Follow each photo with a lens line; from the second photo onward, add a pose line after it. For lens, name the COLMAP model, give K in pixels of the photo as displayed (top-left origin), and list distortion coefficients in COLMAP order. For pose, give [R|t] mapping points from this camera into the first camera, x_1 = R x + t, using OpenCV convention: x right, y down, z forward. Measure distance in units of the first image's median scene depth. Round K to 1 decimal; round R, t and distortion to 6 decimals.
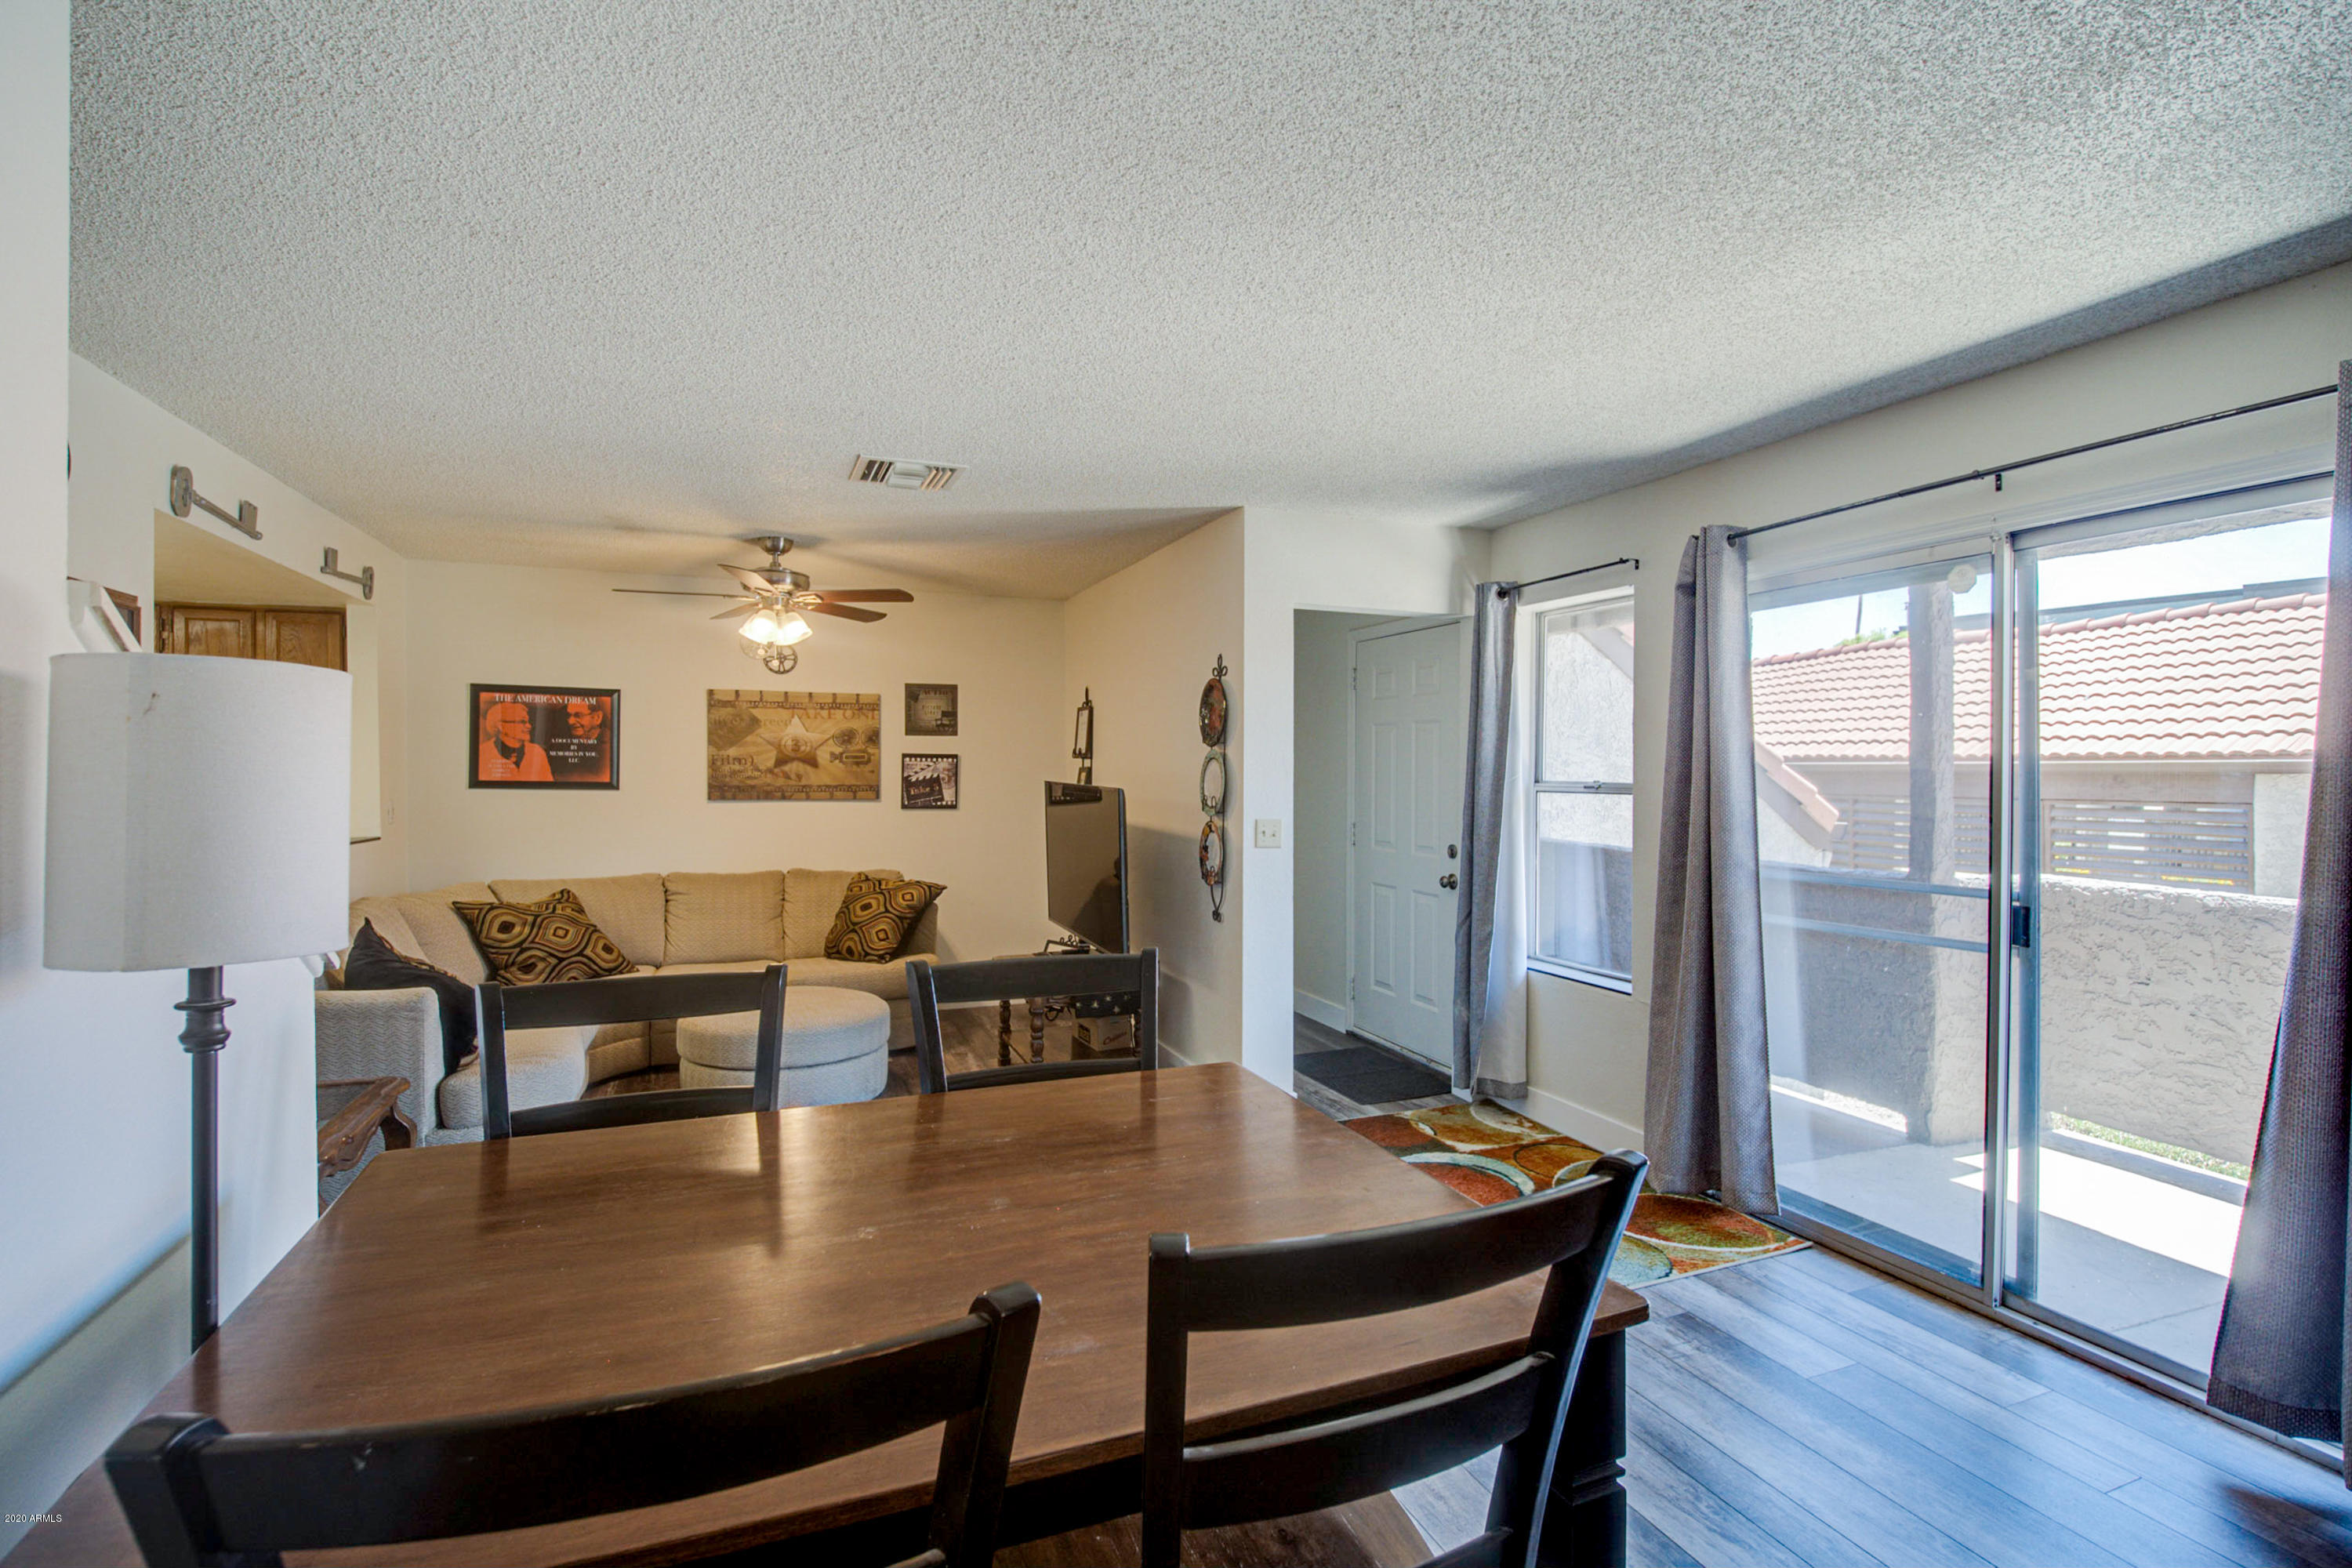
lens RADIAL K [[1070.8, 0, 1184.9], [0, 1070.8, 781.7], [0, 0, 1]] dist [-0.002216, -0.009365]
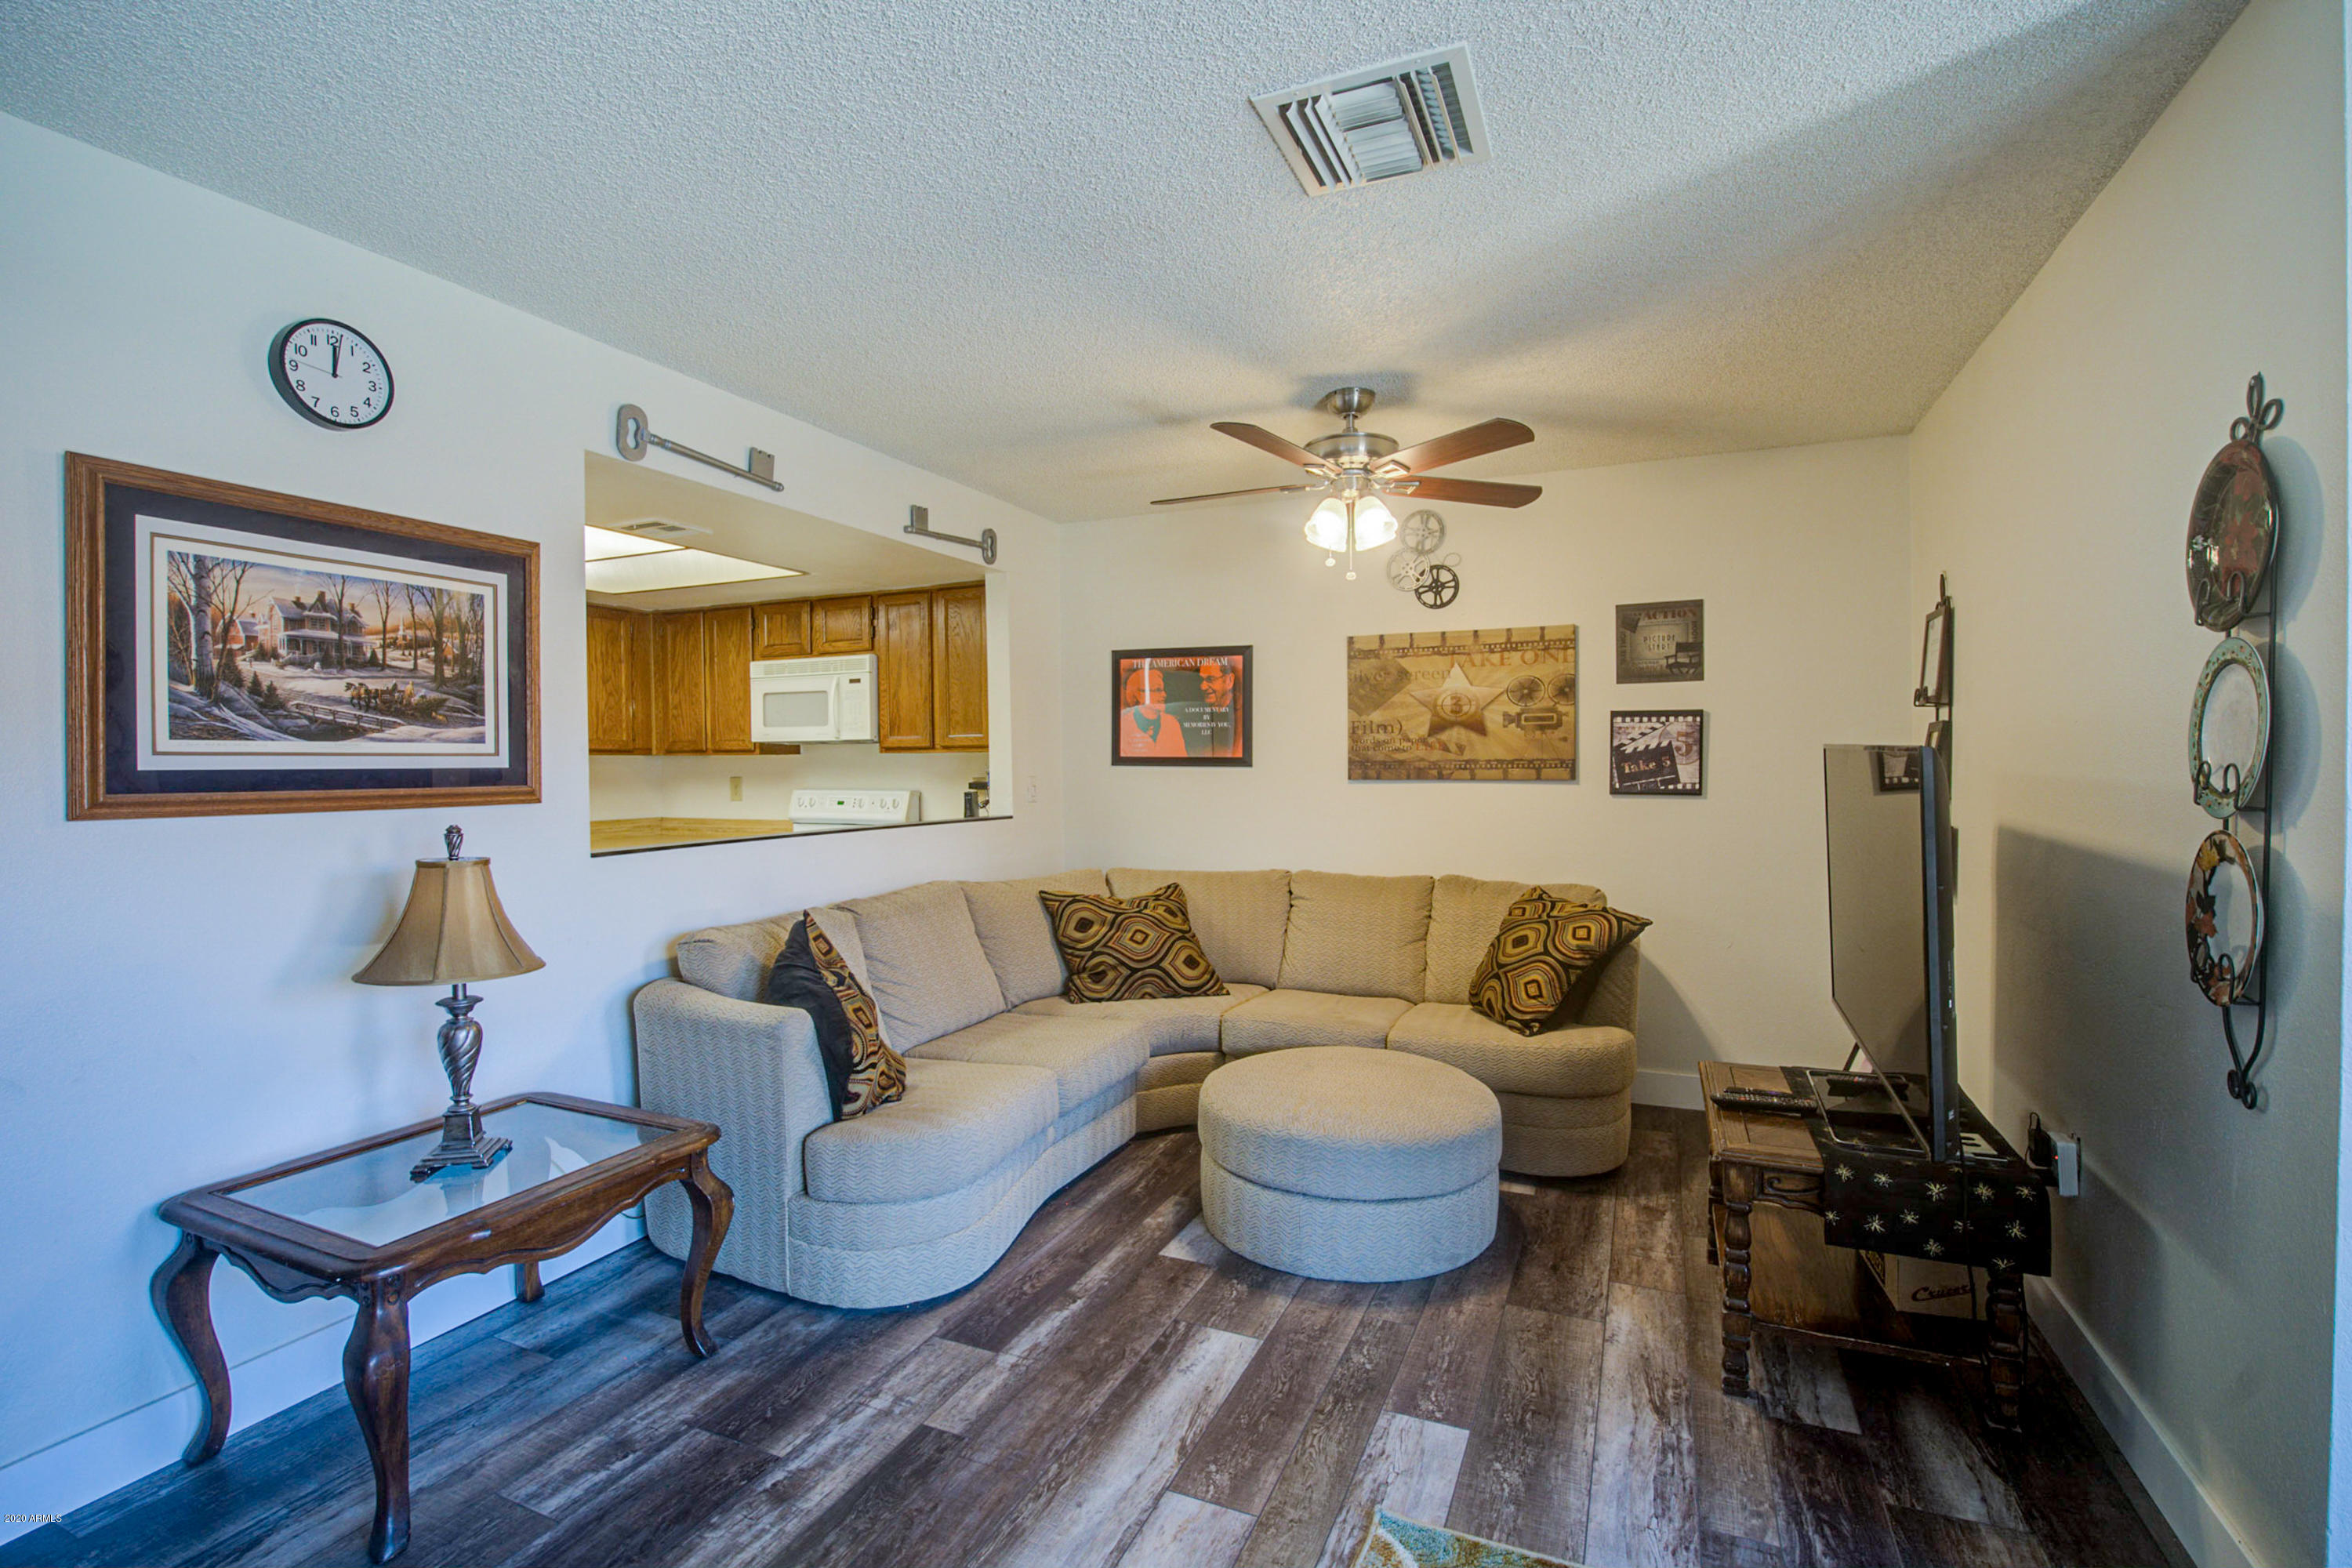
lens RADIAL K [[1070.8, 0, 1184.9], [0, 1070.8, 781.7], [0, 0, 1]] dist [-0.002216, -0.009365]
pose [[0.701157, 0.004144, -0.712995, 0.025792], [0.002710, 0.999960, 0.008478, 0.011878], [0.713002, -0.007877, 0.701118, 0.374429]]
